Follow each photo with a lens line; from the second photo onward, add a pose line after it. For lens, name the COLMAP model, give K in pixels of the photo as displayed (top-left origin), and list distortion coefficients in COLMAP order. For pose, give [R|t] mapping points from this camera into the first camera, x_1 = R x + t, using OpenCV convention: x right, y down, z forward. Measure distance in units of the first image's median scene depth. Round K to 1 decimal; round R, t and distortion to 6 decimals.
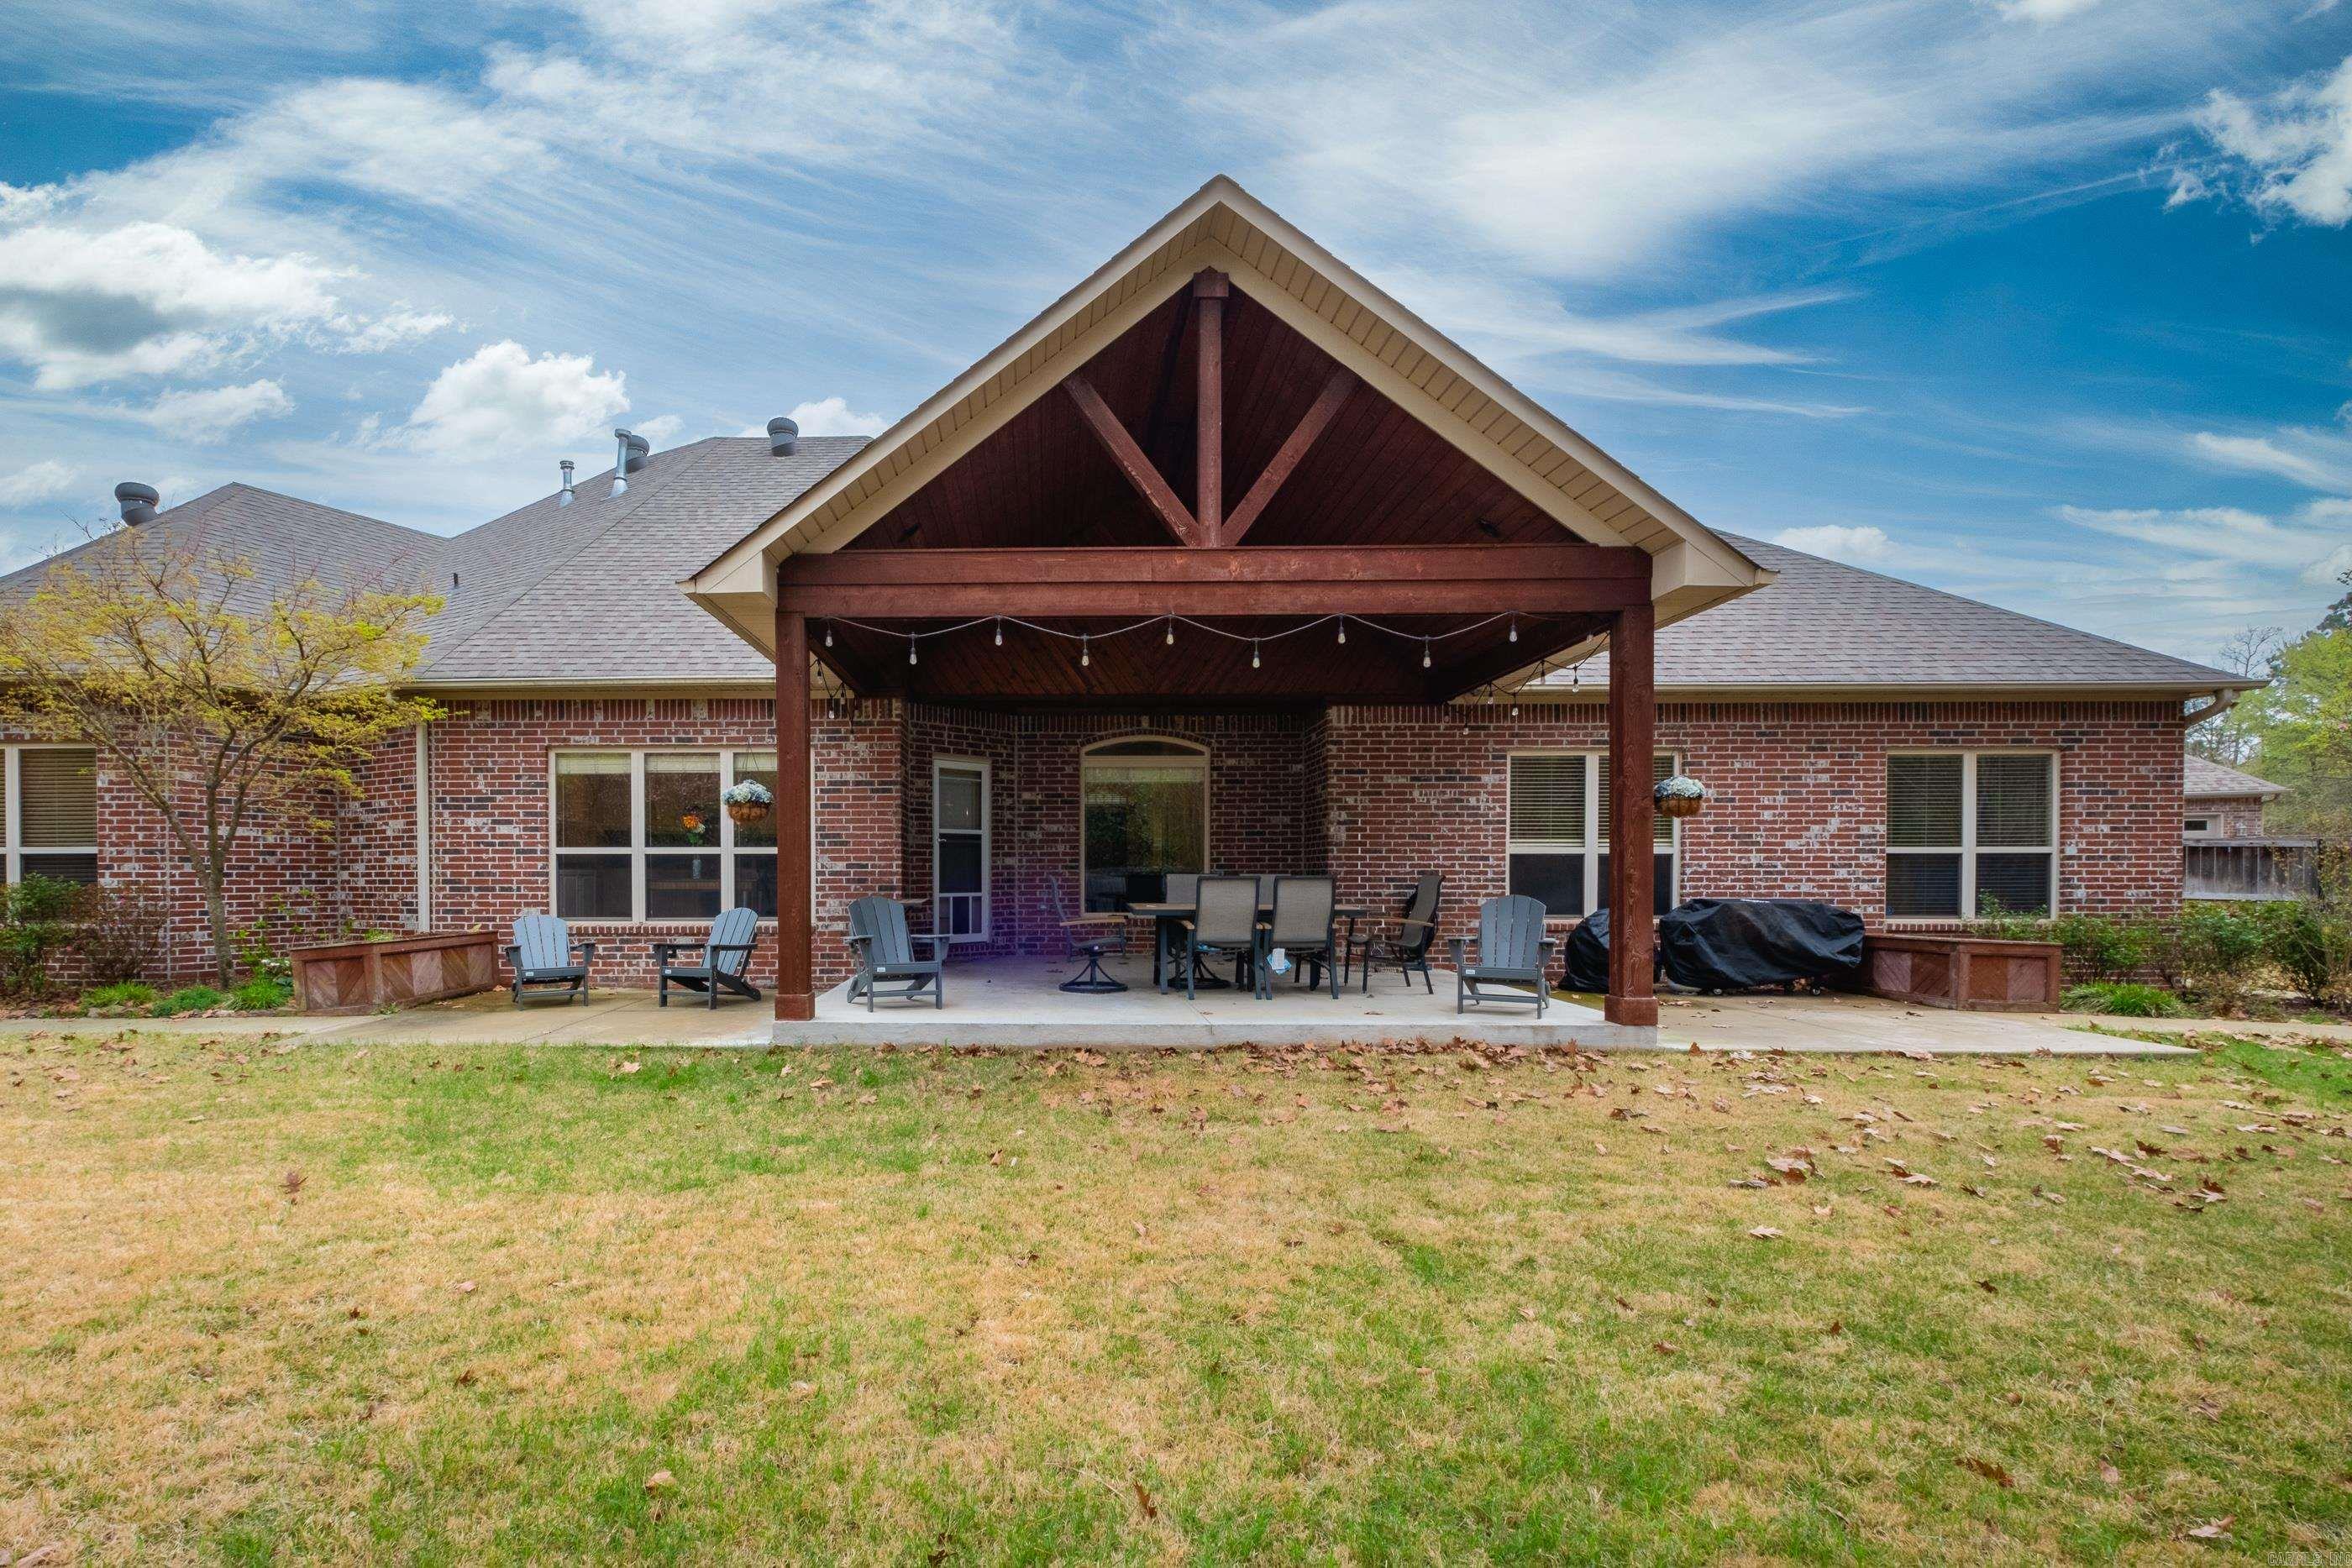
lens RADIAL K [[1147.0, 0, 1074.4], [0, 1147.0, 891.5], [0, 0, 1]] dist [-0.001602, -0.000595]
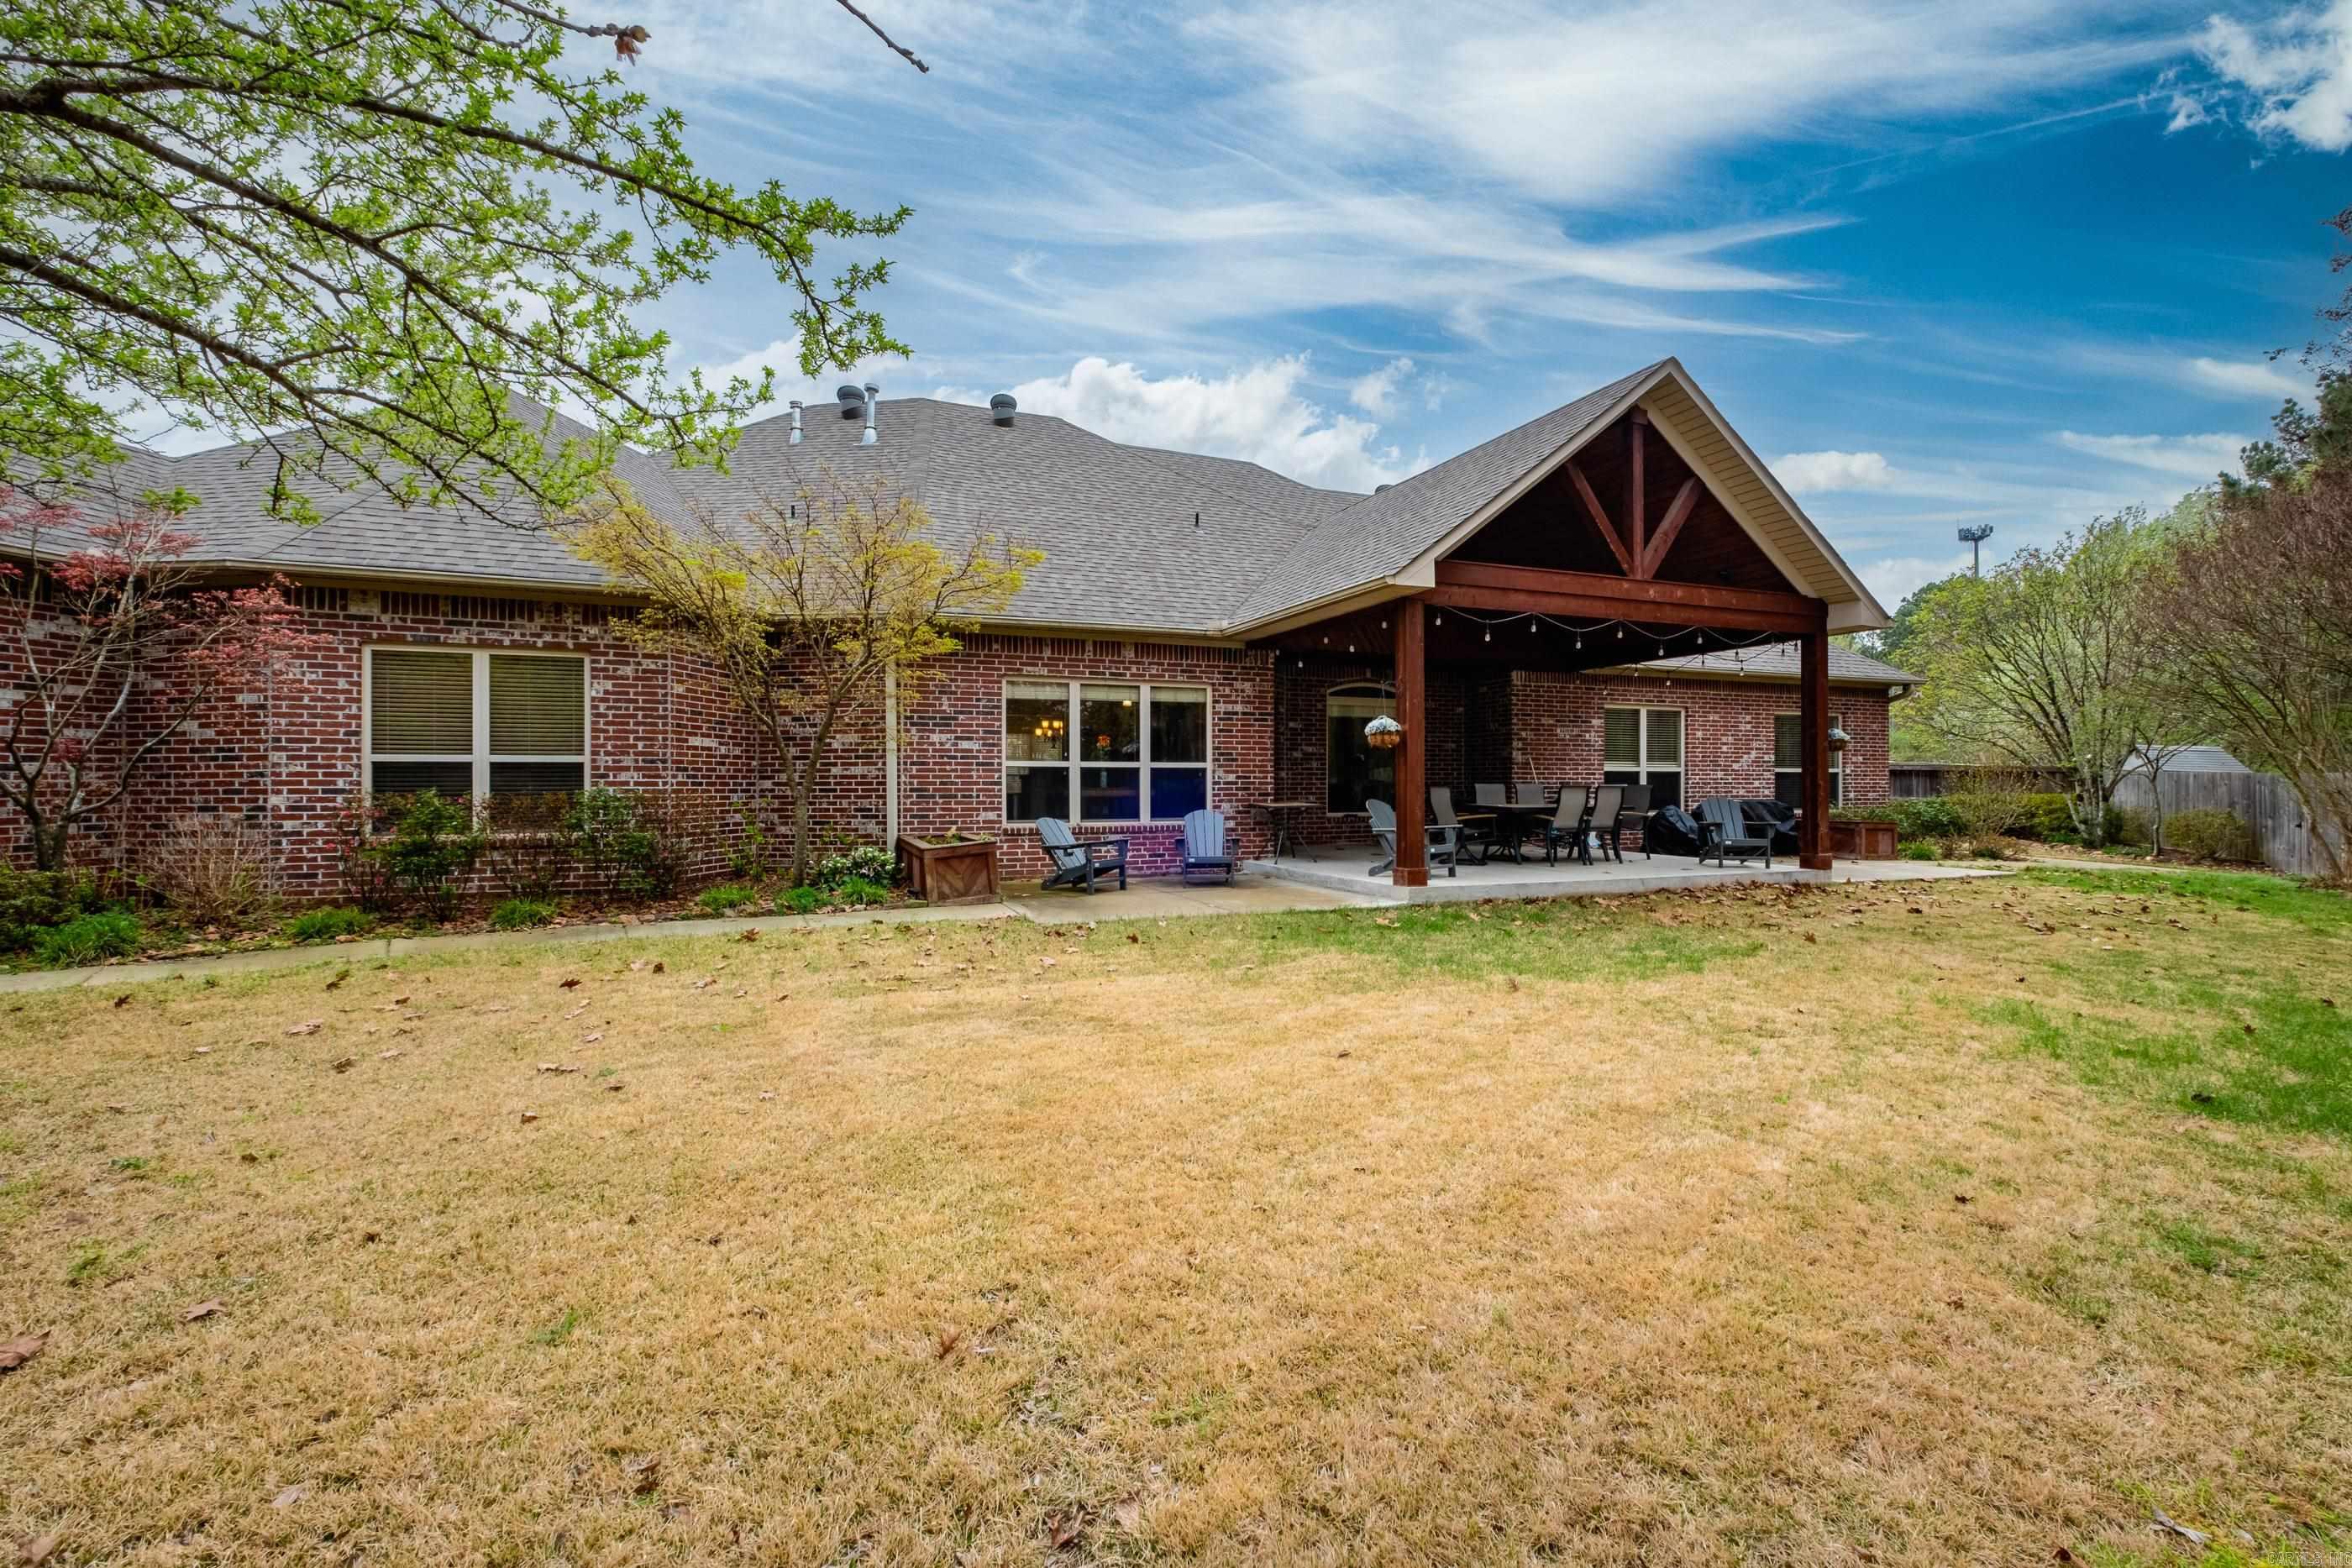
lens RADIAL K [[1014.8, 0, 1180.1], [0, 1014.8, 784.6], [0, 0, 1]] dist [0.002144, -0.003519]
pose [[0.915801, 0.000501, 0.401632, -0.737077], [0.005575, 0.999887, -0.013959, 0.001743], [-0.401594, 0.015023, 0.915695, -0.024541]]
